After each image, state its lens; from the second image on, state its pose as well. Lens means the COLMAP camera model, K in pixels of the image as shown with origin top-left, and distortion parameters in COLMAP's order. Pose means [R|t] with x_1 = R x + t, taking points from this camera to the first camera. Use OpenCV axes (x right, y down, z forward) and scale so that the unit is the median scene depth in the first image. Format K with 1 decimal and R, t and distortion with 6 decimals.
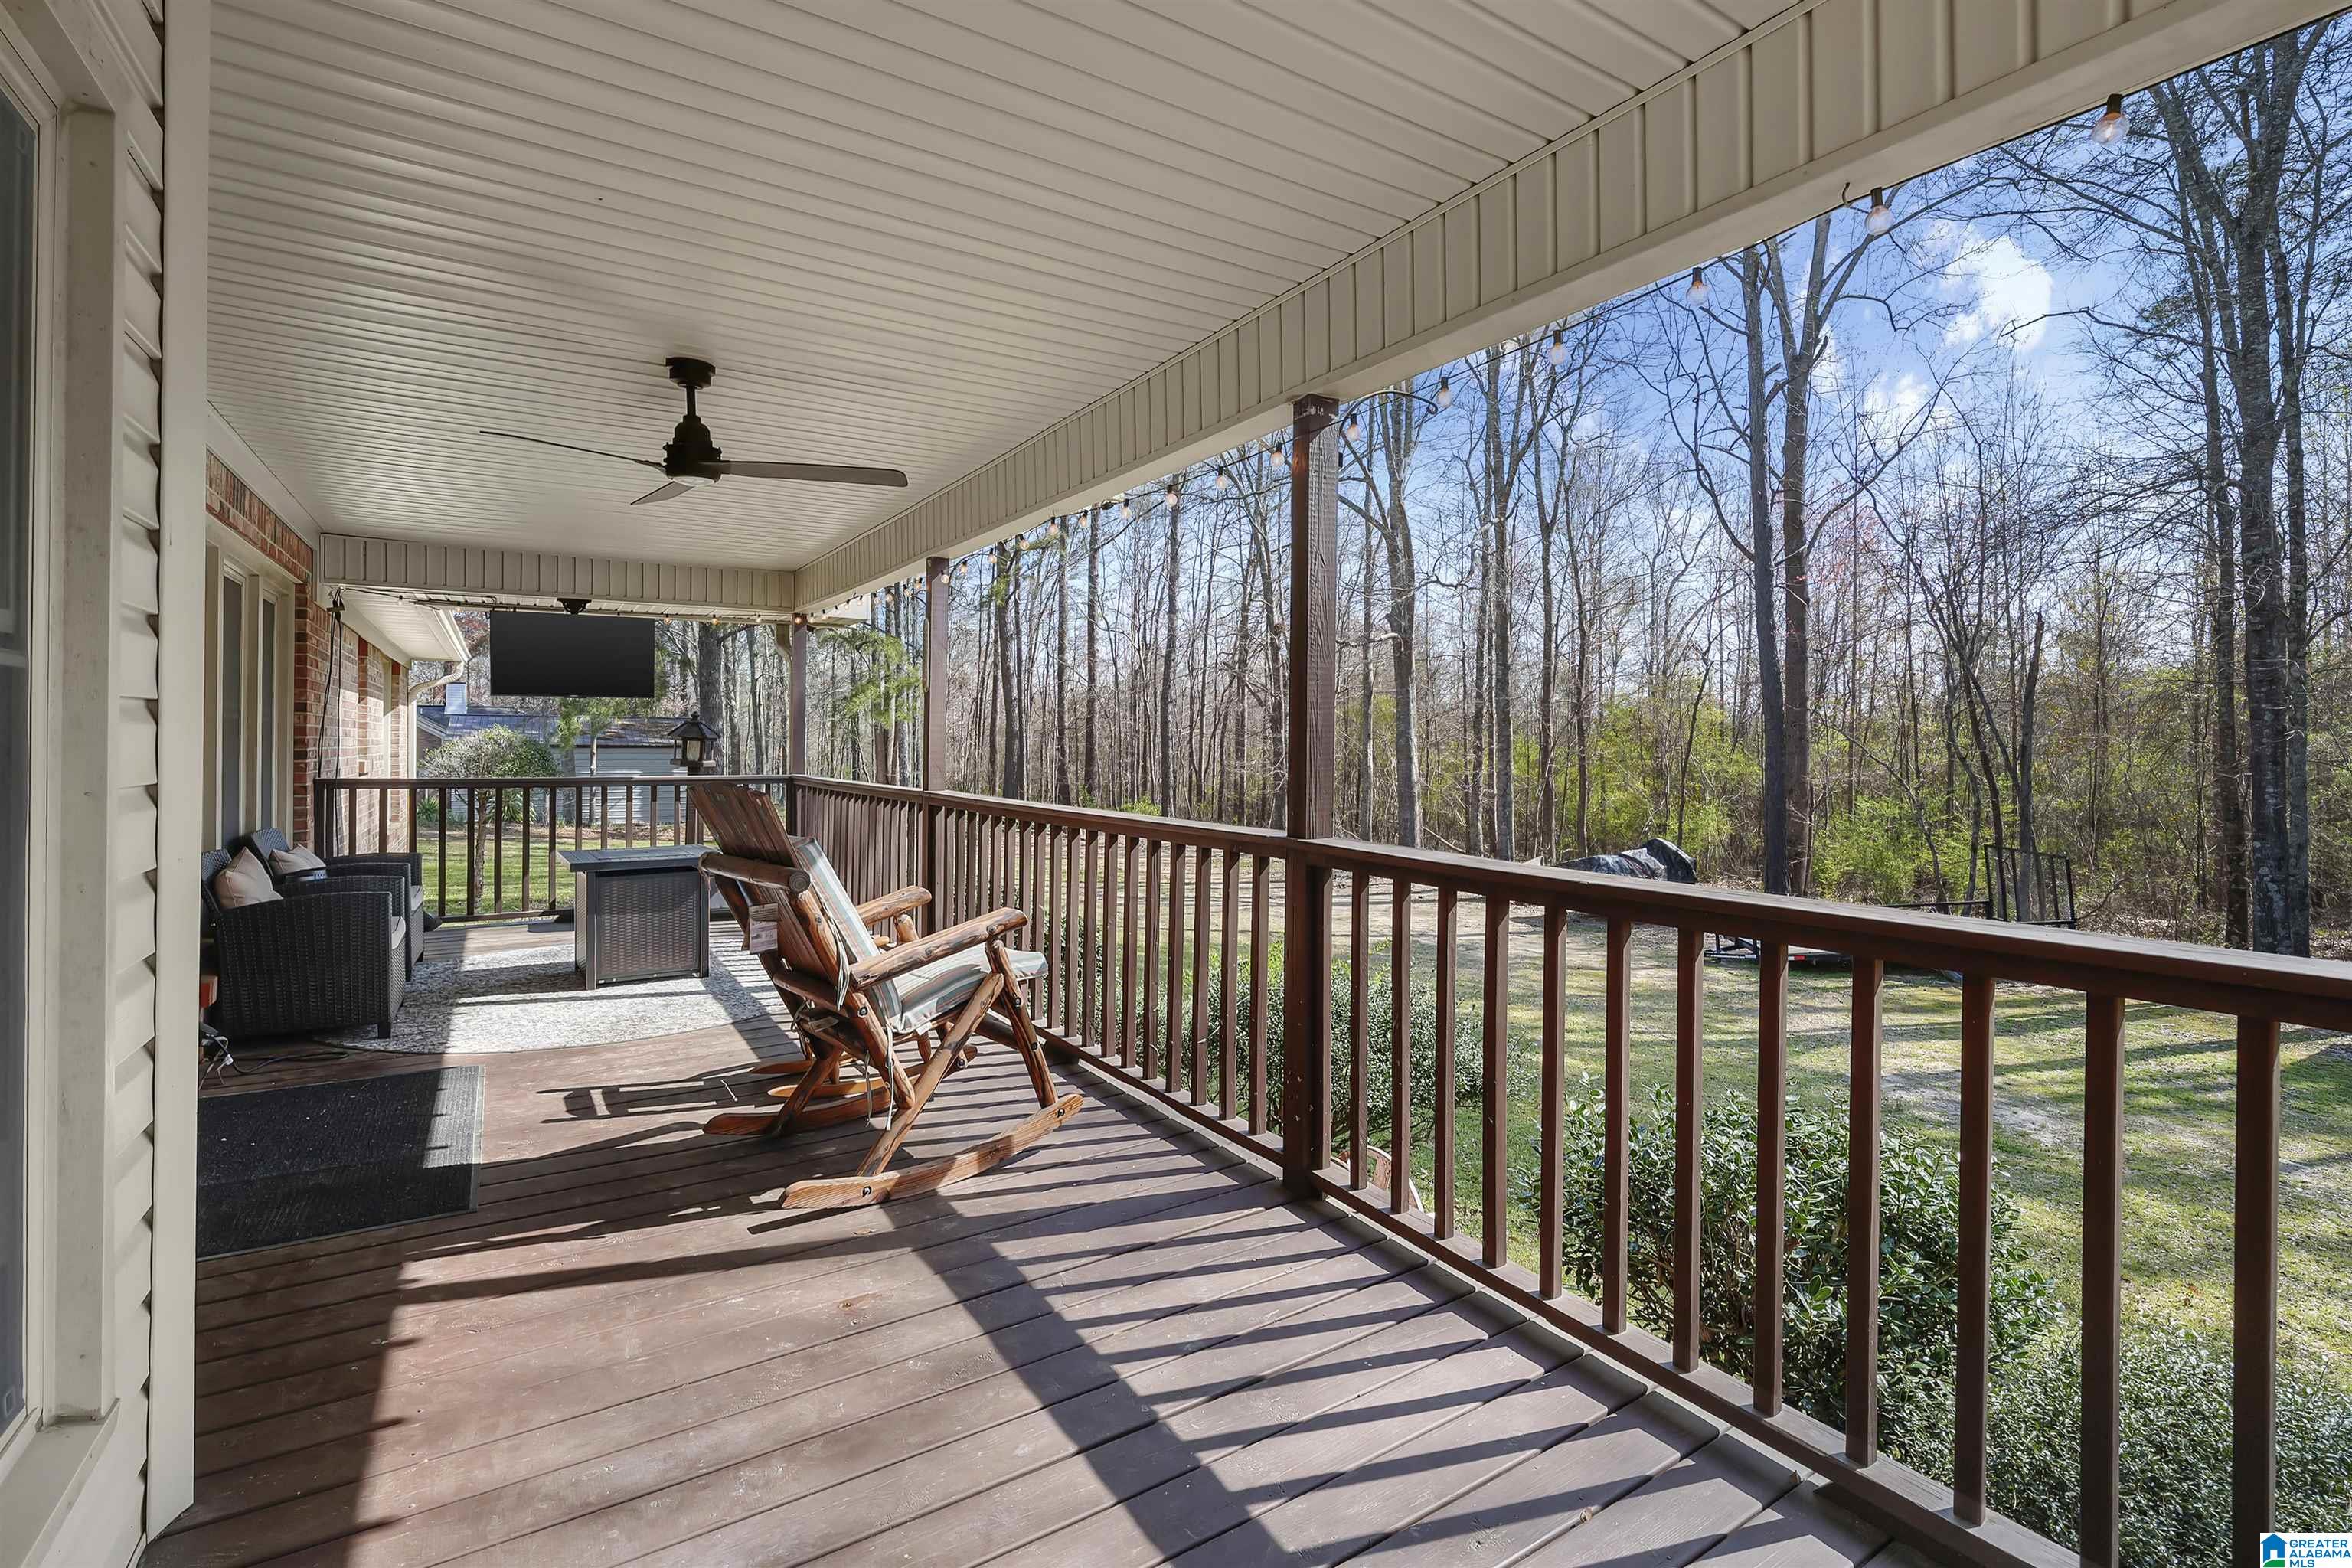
lens RADIAL K [[1069.4, 0, 1172.0], [0, 1069.4, 750.4], [0, 0, 1]] dist [0.000854, 0.000160]
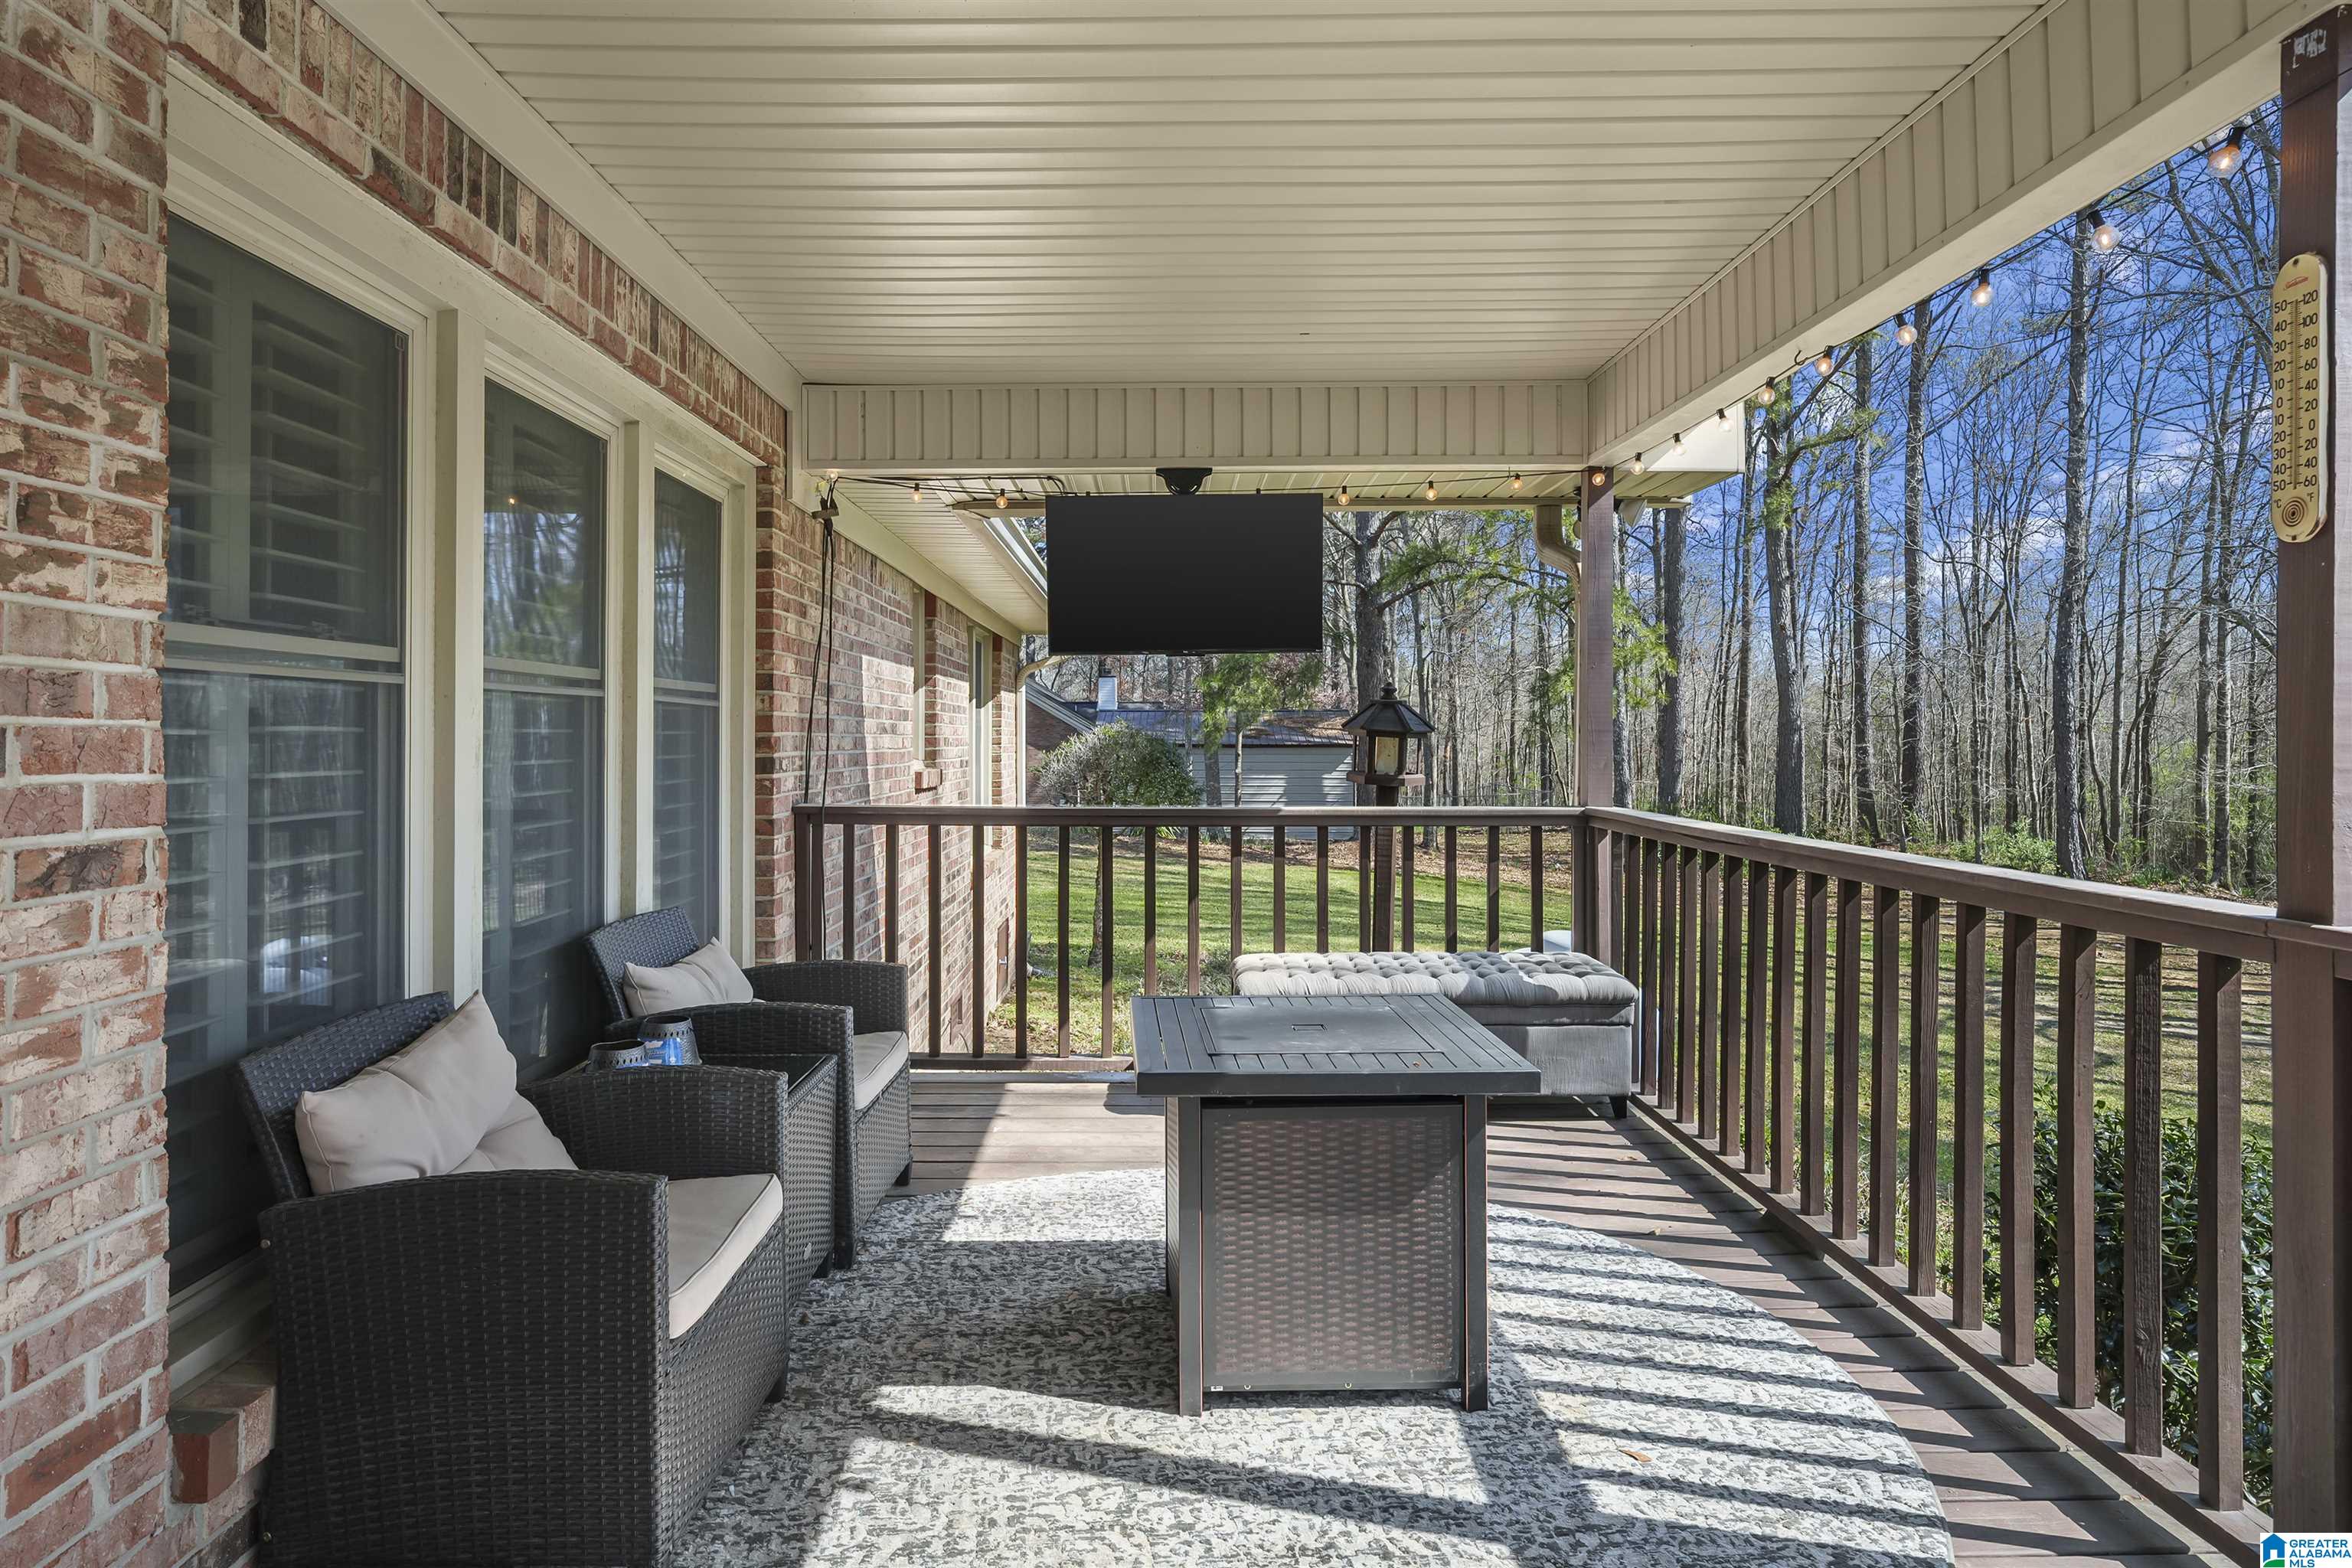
lens RADIAL K [[1058.6, 0, 1172.6], [0, 1058.6, 745.7], [0, 0, 1]] dist [0.000007, -0.000003]
pose [[0.845041, -0.002070, -0.534698, -0.314560], [0.001932, 0.999998, -0.000817, -0.005223], [0.534698, -0.000343, 0.845043, 0.613934]]
